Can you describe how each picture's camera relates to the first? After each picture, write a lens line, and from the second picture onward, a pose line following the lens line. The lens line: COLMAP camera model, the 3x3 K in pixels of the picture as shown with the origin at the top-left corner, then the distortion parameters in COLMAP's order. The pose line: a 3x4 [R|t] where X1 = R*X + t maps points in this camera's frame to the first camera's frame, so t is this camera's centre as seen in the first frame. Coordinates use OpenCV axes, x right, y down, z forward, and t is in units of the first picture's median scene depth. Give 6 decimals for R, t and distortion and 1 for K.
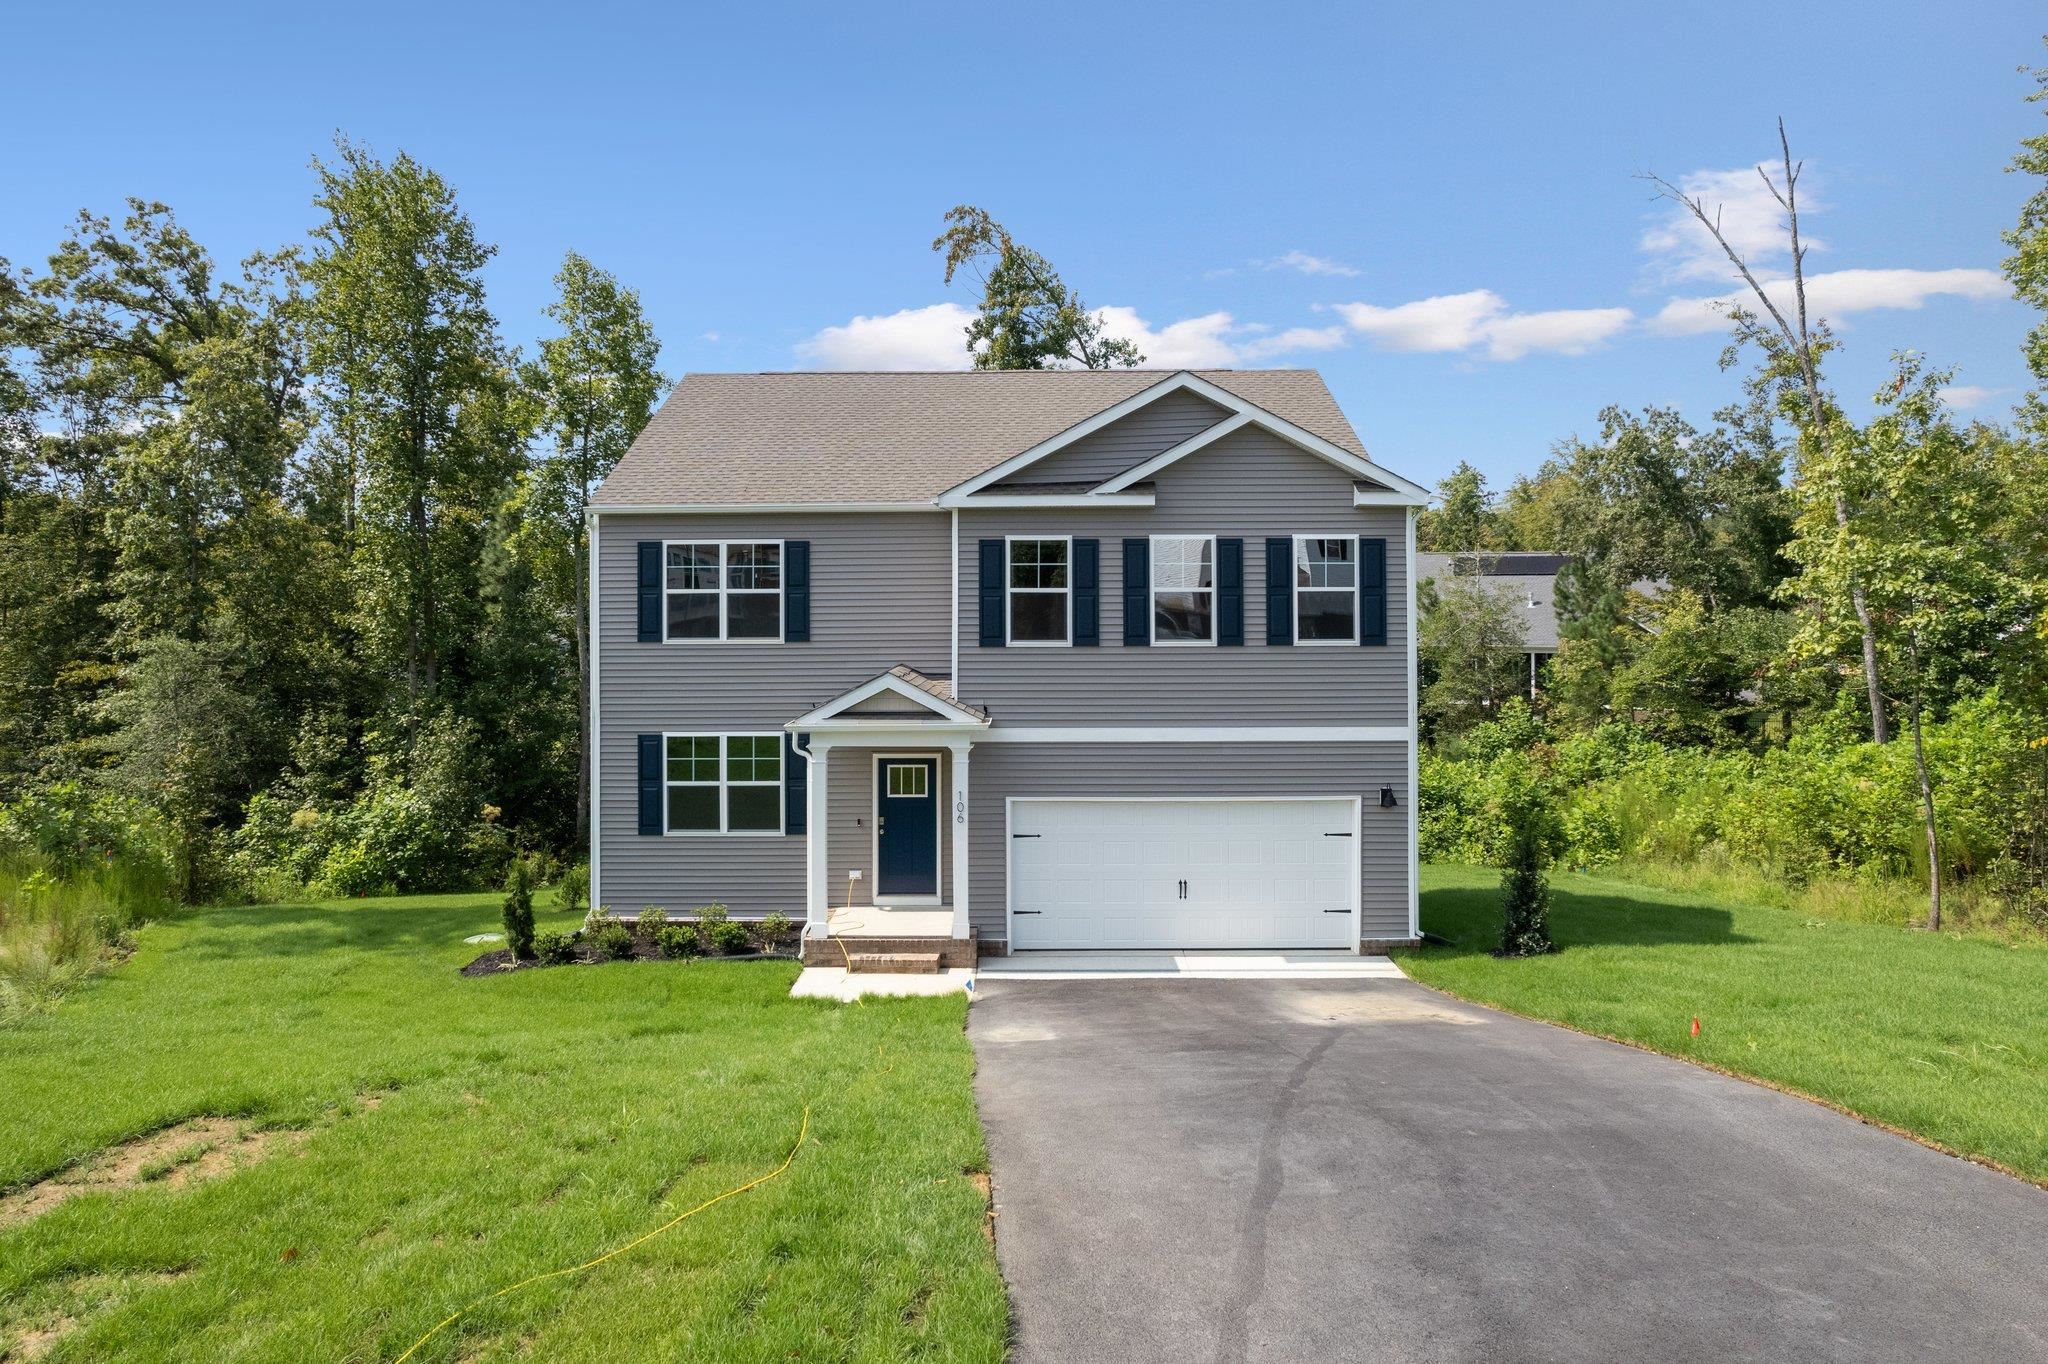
lens RADIAL K [[1348.9, 0, 1022.9], [0, 1348.9, 654.0], [0, 0, 1]] dist [-0.028801, 0.000114]
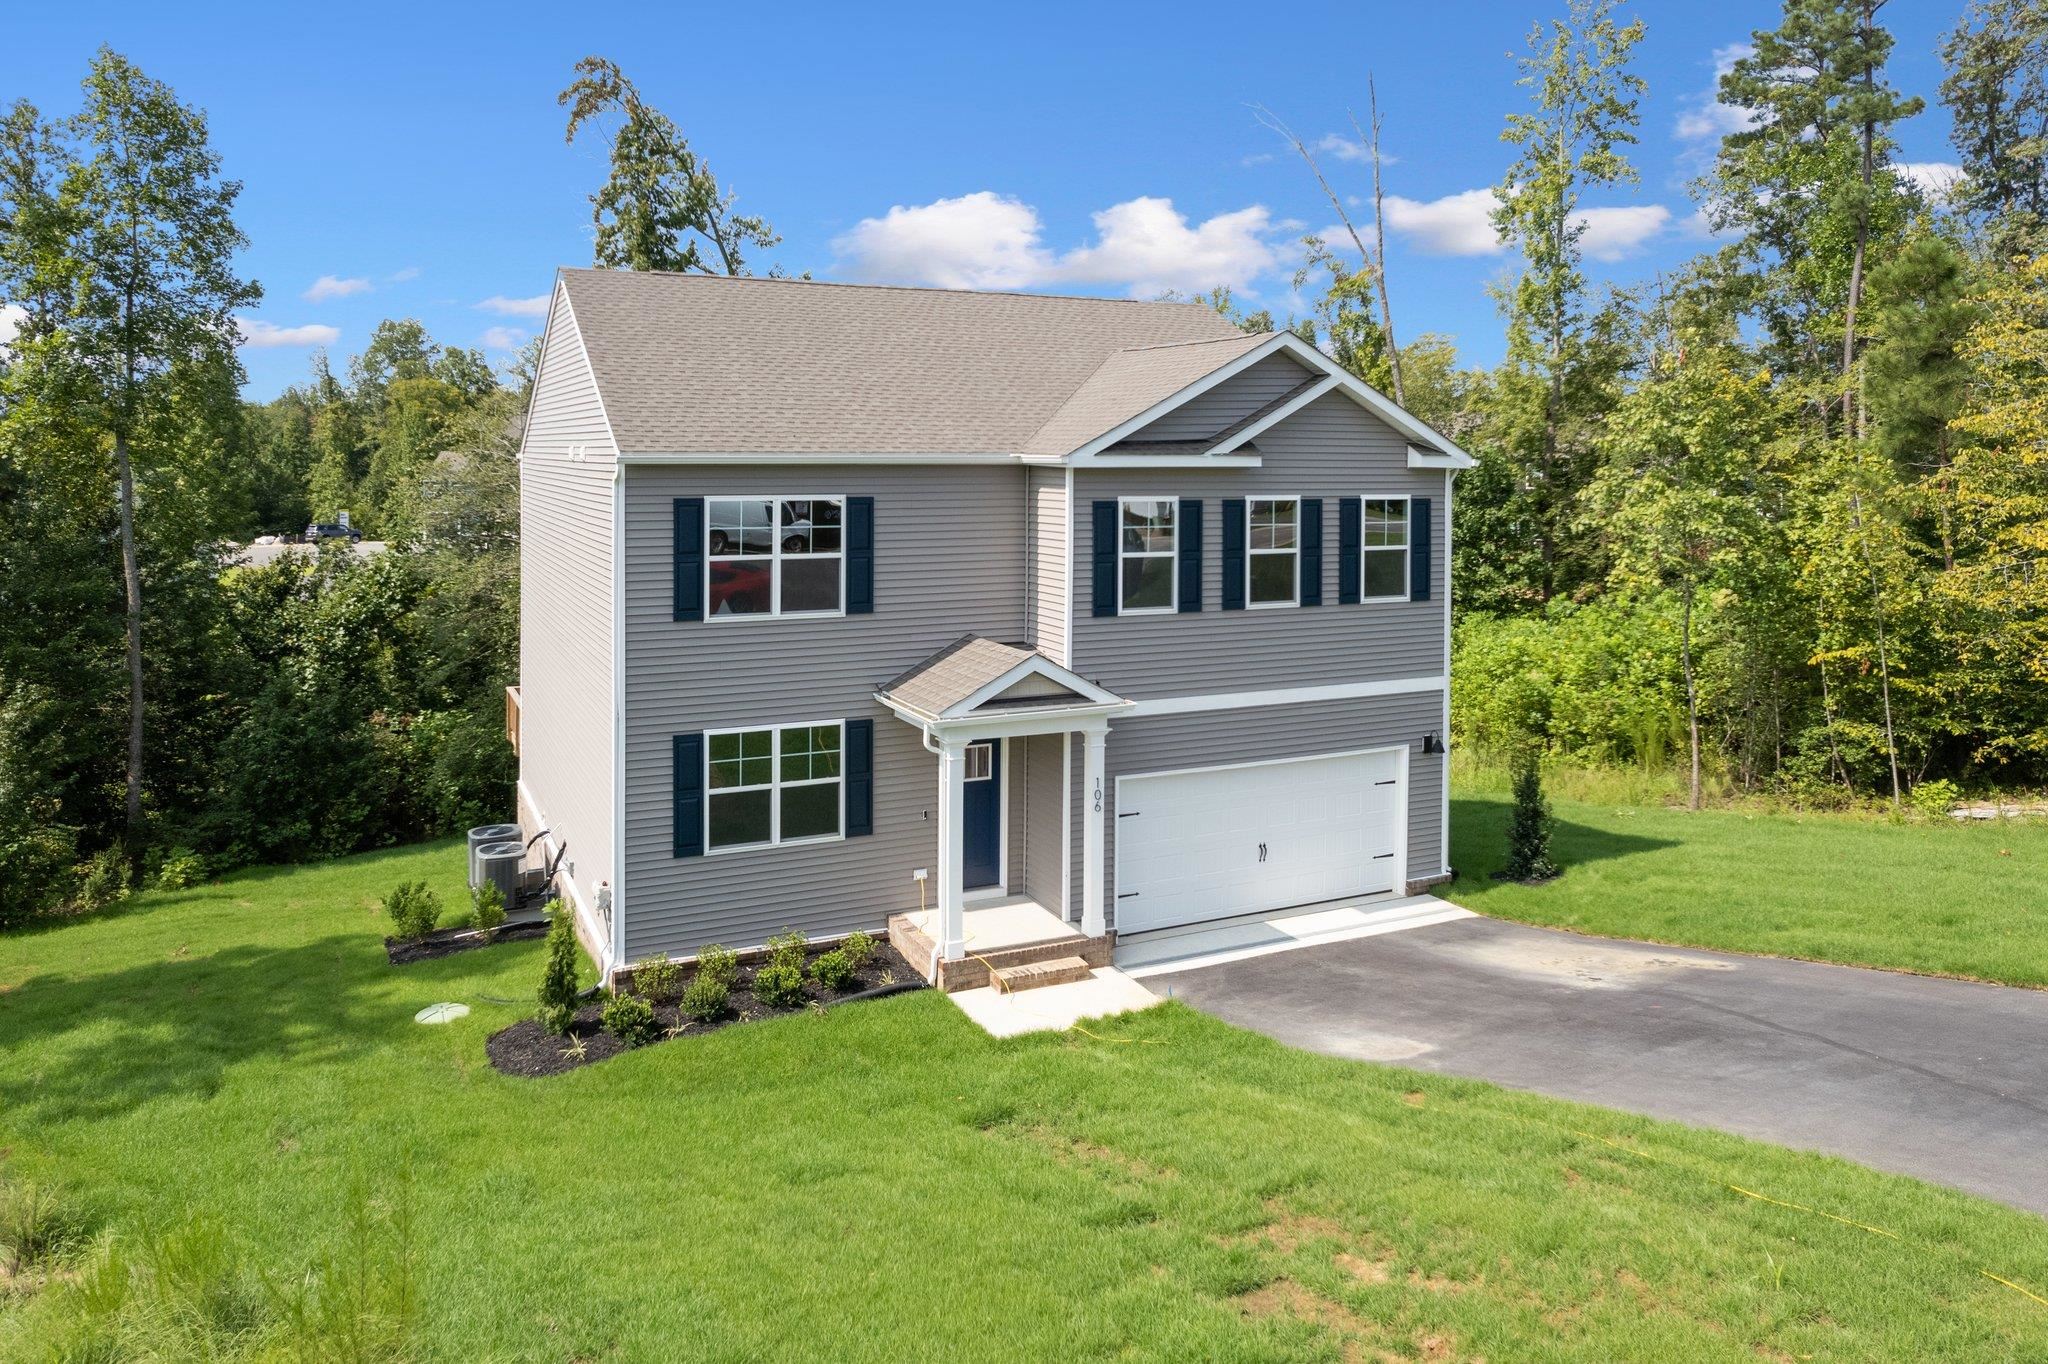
lens RADIAL K [[1407.4, 0, 1022.6], [0, 1407.4, 540.8], [0, 0, 1]] dist [-0.003927, 0.000688]
pose [[0.895492, -0.015867, 0.444794, -0.500384], [0.009505, 0.999818, 0.016530, -0.073484], [-0.444976, -0.010575, 0.895480, 0.157837]]
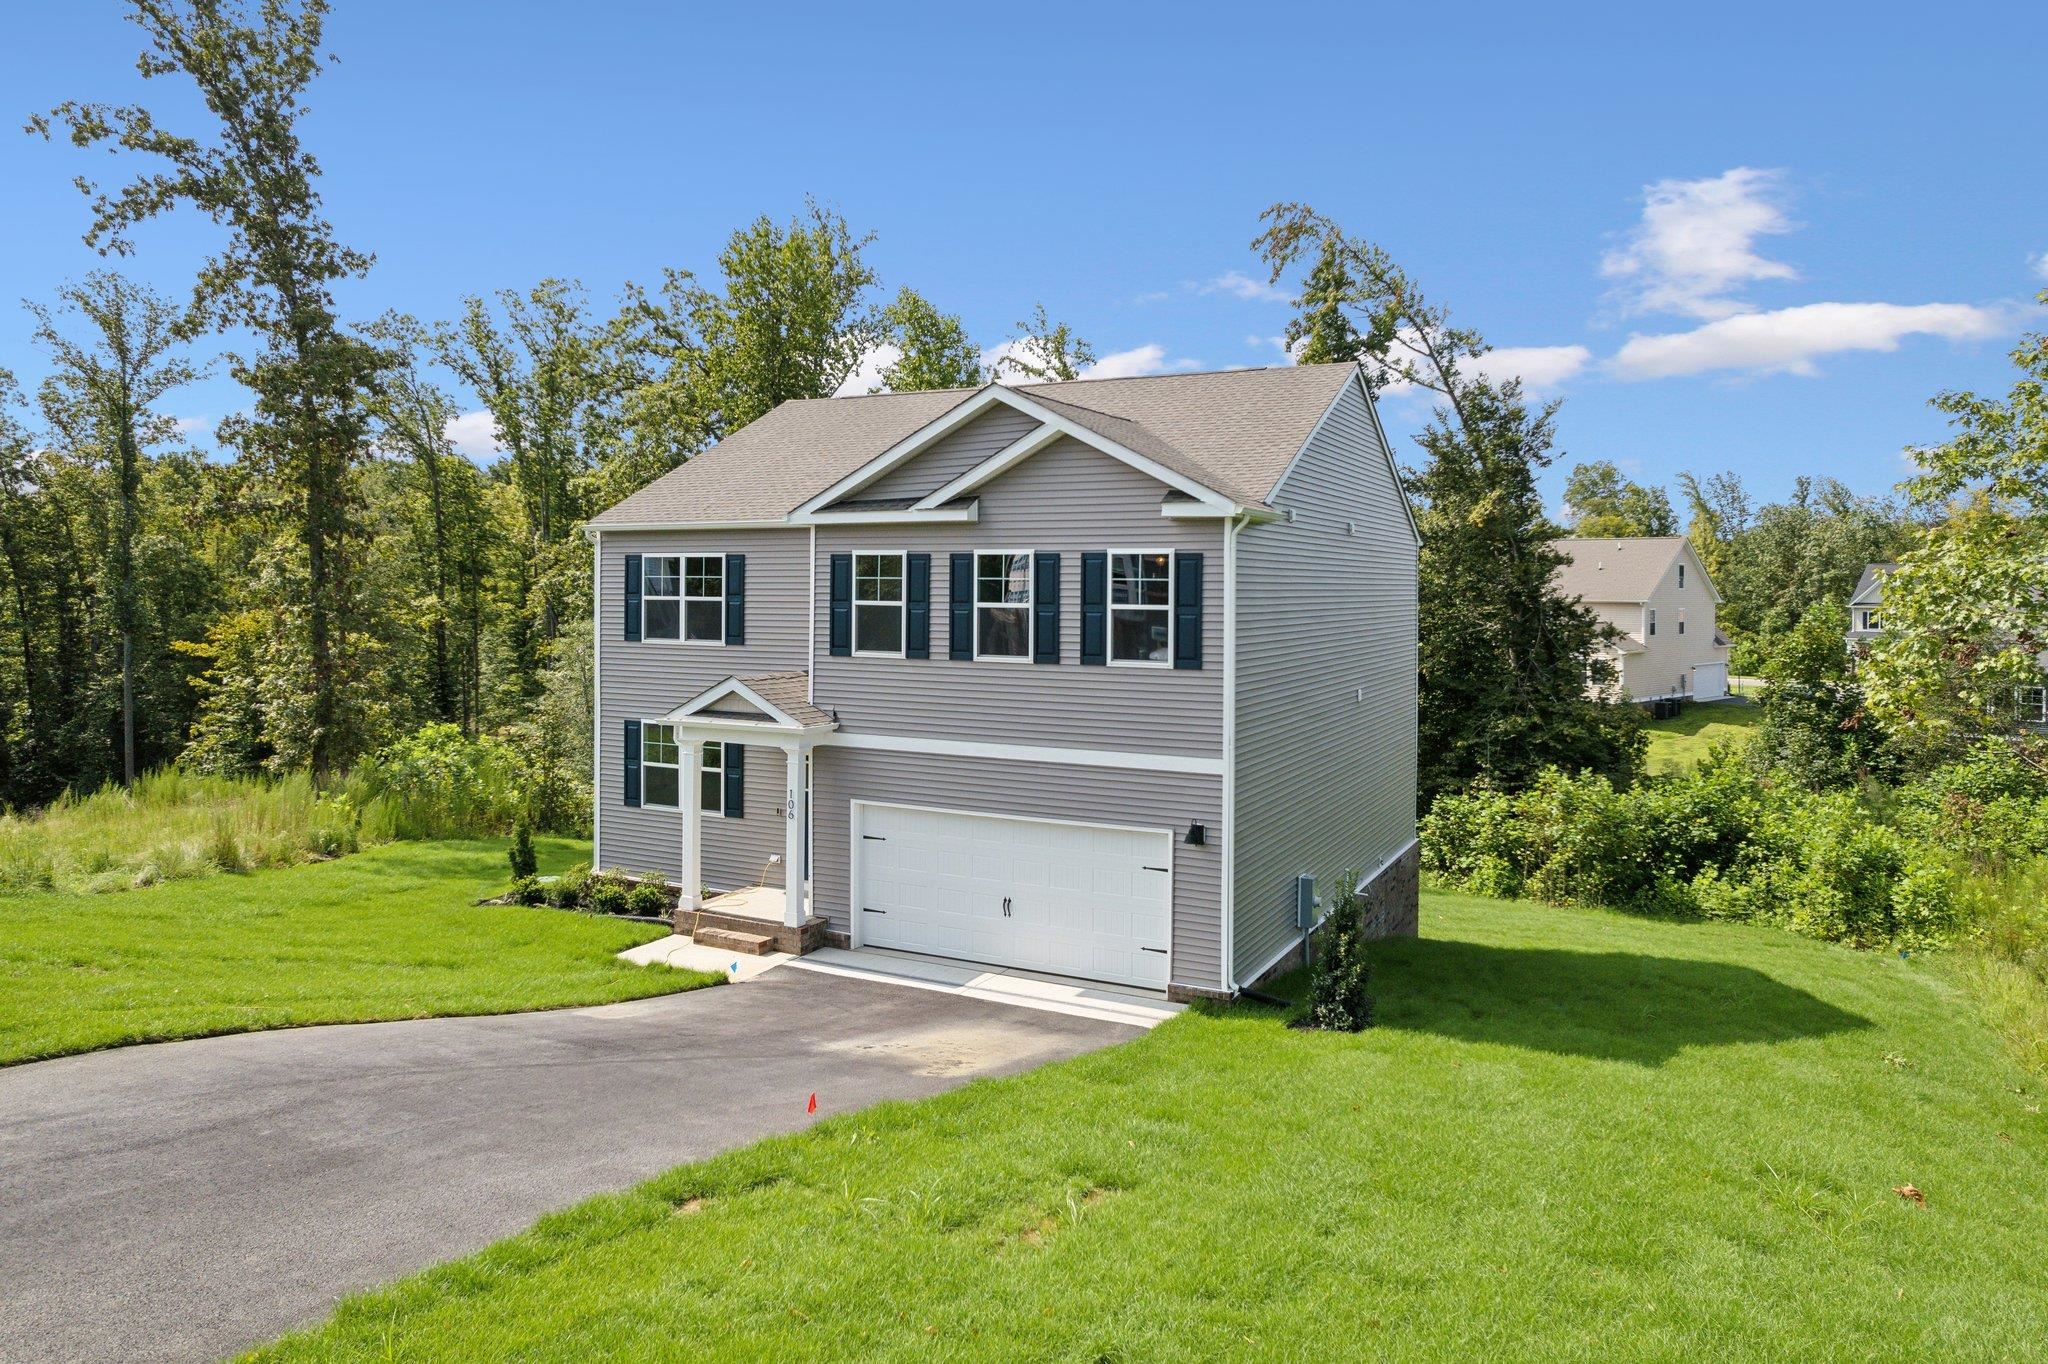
lens RADIAL K [[1305.8, 0, 1024.0], [0, 1305.8, 682.0], [0, 0, 1]] dist [-0.037355, -0.000182]
pose [[0.897079, 0.044768, -0.439597, 0.551513], [-0.032992, 0.998864, 0.034396, -0.024718], [0.440638, -0.016353, 0.897536, 0.146892]]
